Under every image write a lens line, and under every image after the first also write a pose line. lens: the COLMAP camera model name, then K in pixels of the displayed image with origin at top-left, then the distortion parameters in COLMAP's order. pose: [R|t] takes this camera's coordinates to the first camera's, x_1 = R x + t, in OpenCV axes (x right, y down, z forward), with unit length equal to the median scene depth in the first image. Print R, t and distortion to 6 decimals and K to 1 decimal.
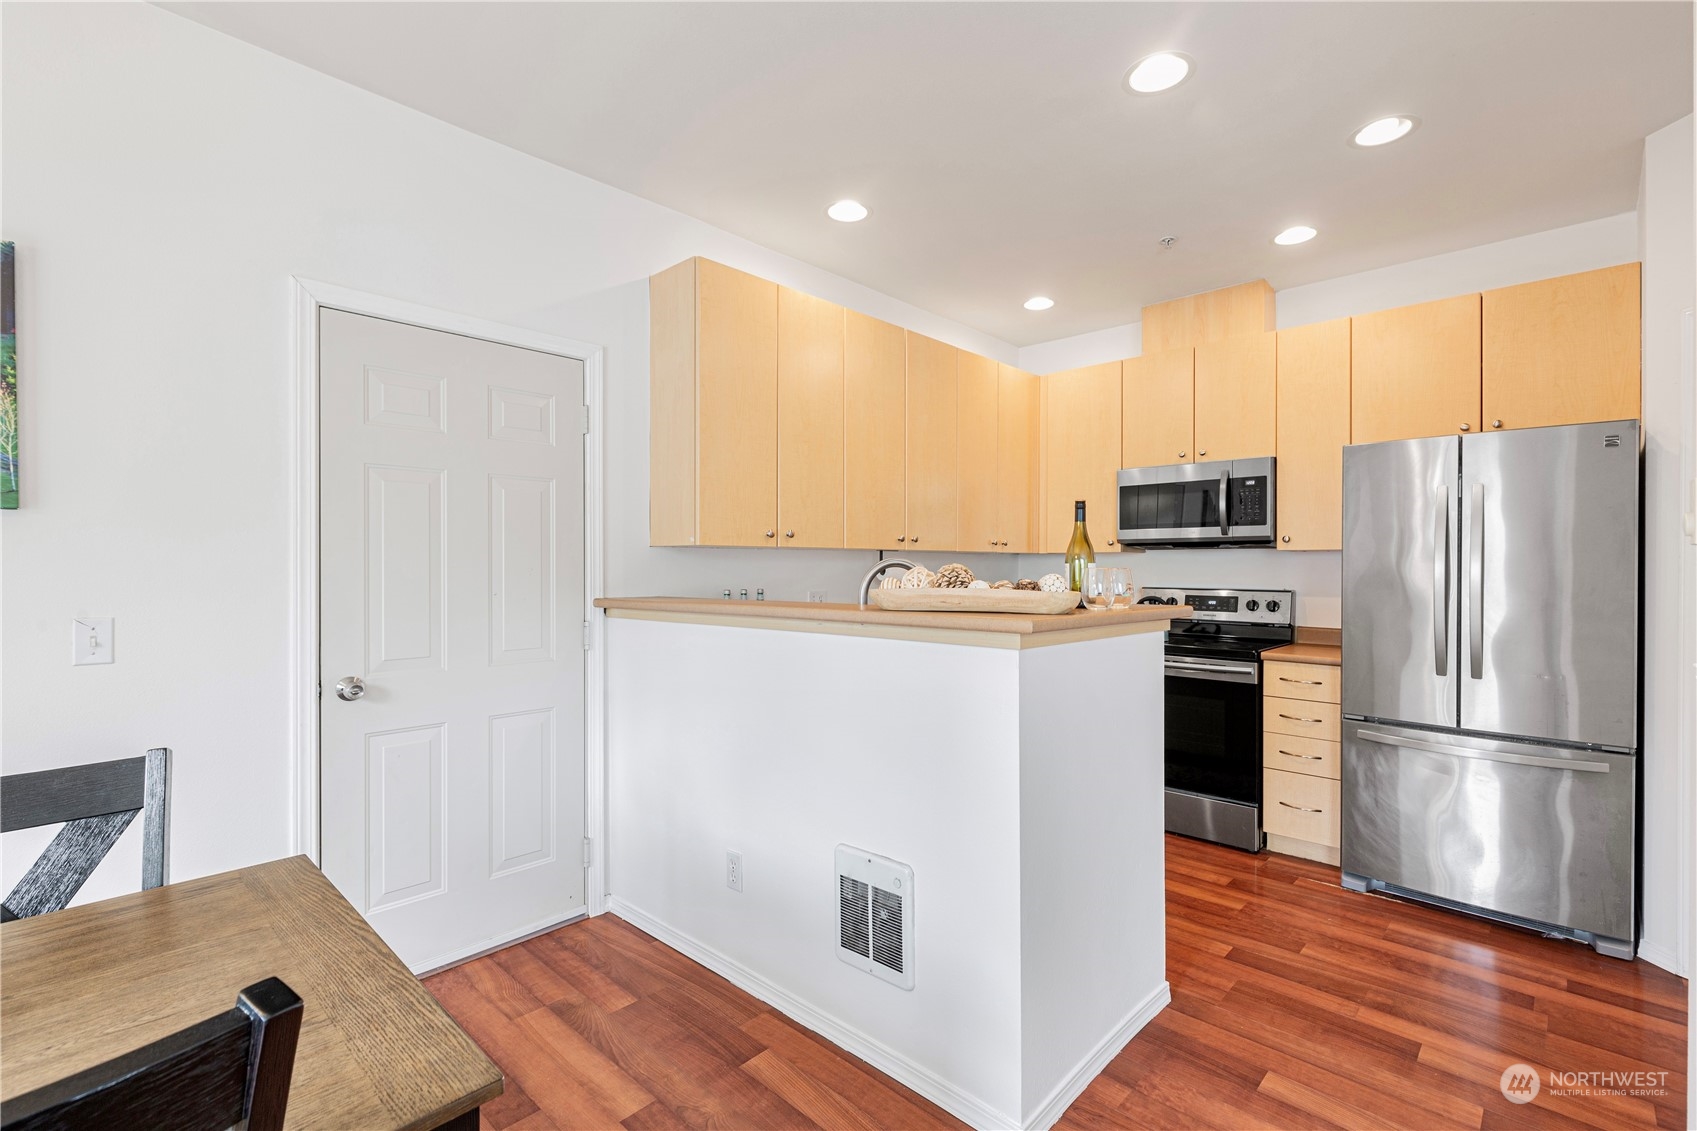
lens RADIAL K [[765.6, 0, 845.1], [0, 765.6, 566.8], [0, 0, 1]] dist [0.008124, -0.001254]
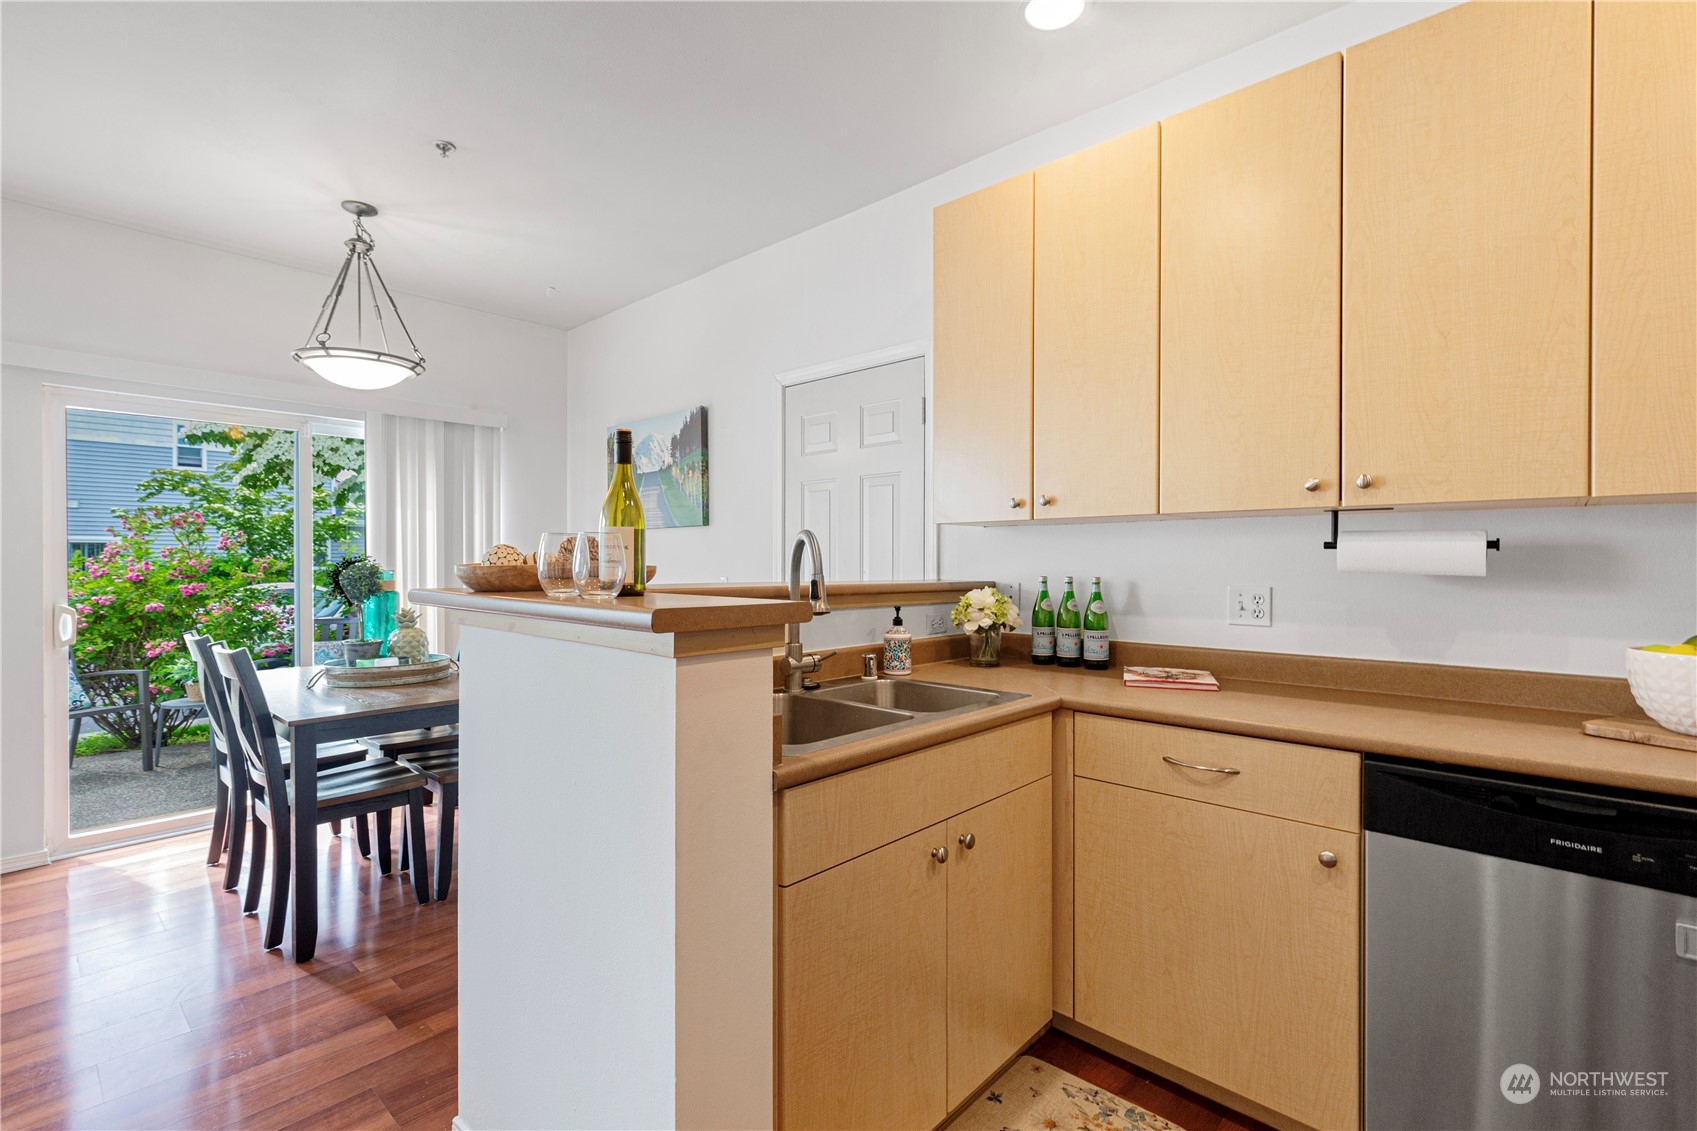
lens RADIAL K [[765.6, 0, 843.5], [0, 765.6, 560.6], [0, 0, 1]] dist [0.008124, -0.001254]
pose [[0.009709, 0.003088, -0.999948, 0.682021], [-0.005778, 0.999979, 0.003032, 0.009954], [0.999936, 0.005748, 0.009727, 0.841171]]
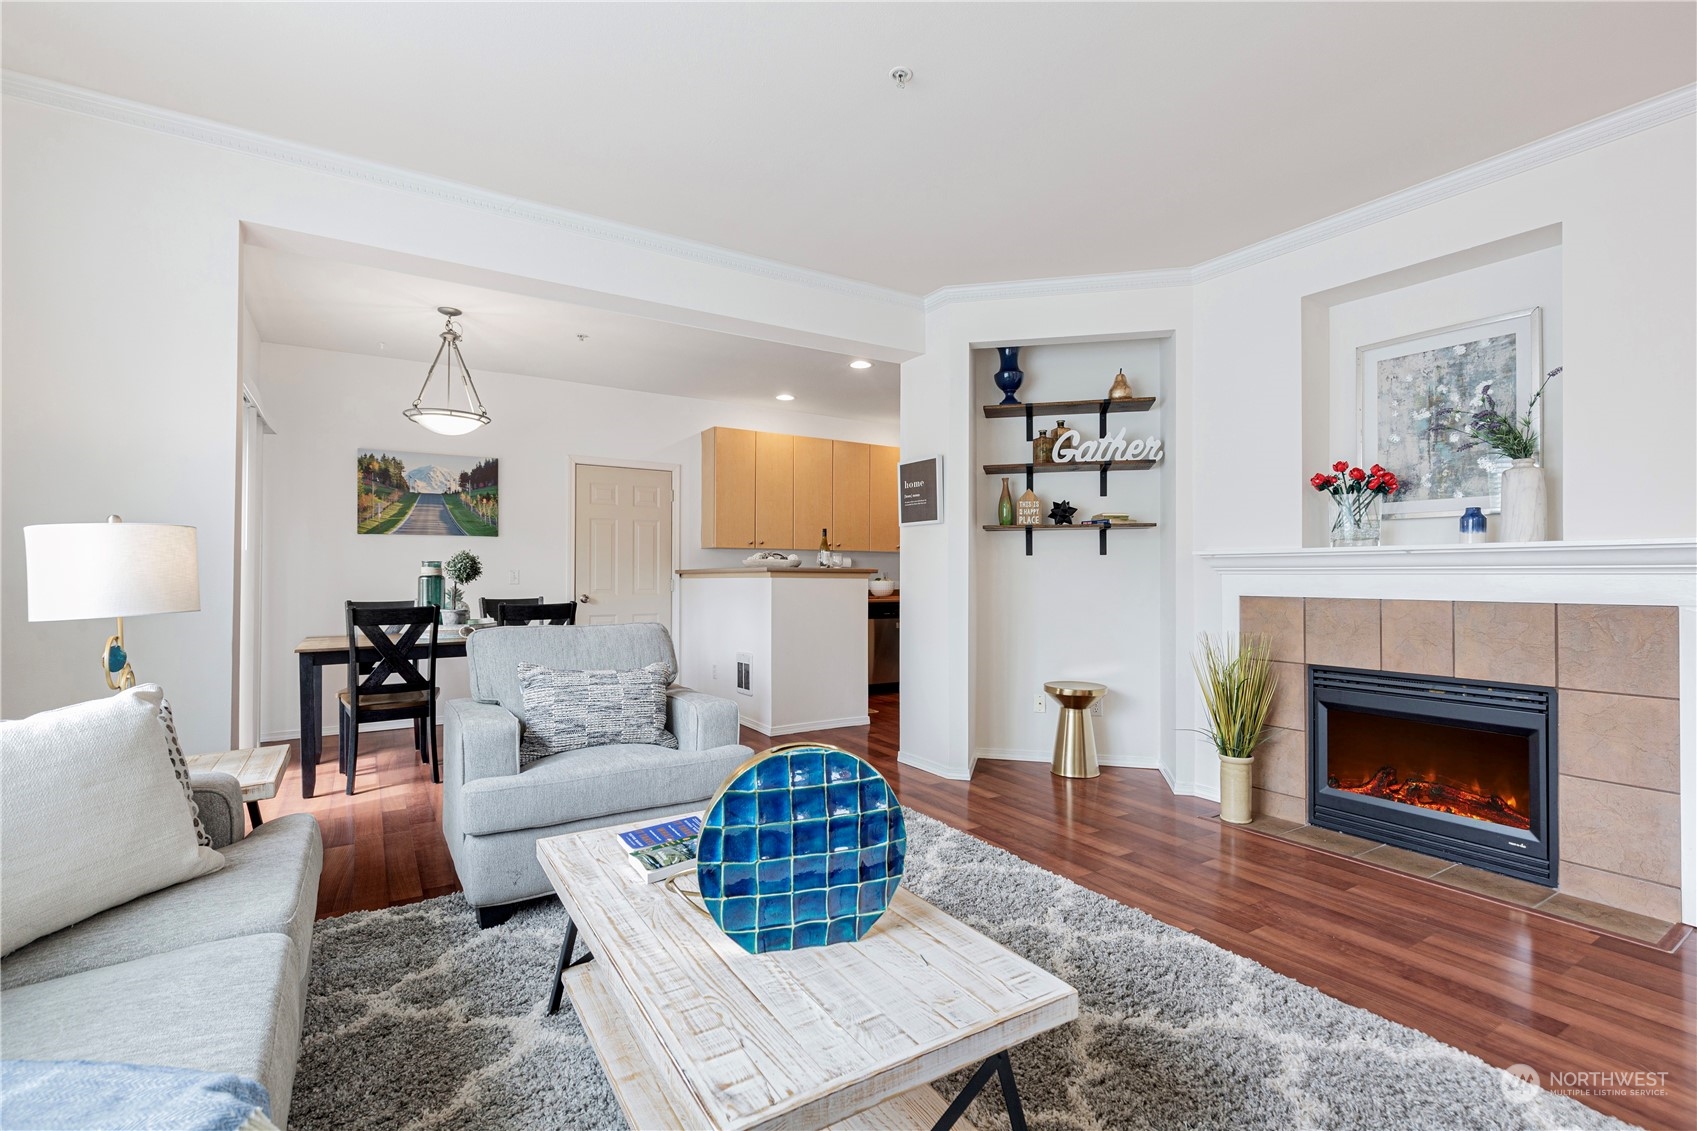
lens RADIAL K [[765.6, 0, 853.9], [0, 765.6, 562.6], [0, 0, 1]] dist [0.008124, -0.001254]
pose [[0.969266, -0.002588, -0.246001, 0.771261], [-0.003303, 0.999718, -0.023533, 0.069099], [0.245993, 0.023623, 0.968984, -1.136652]]
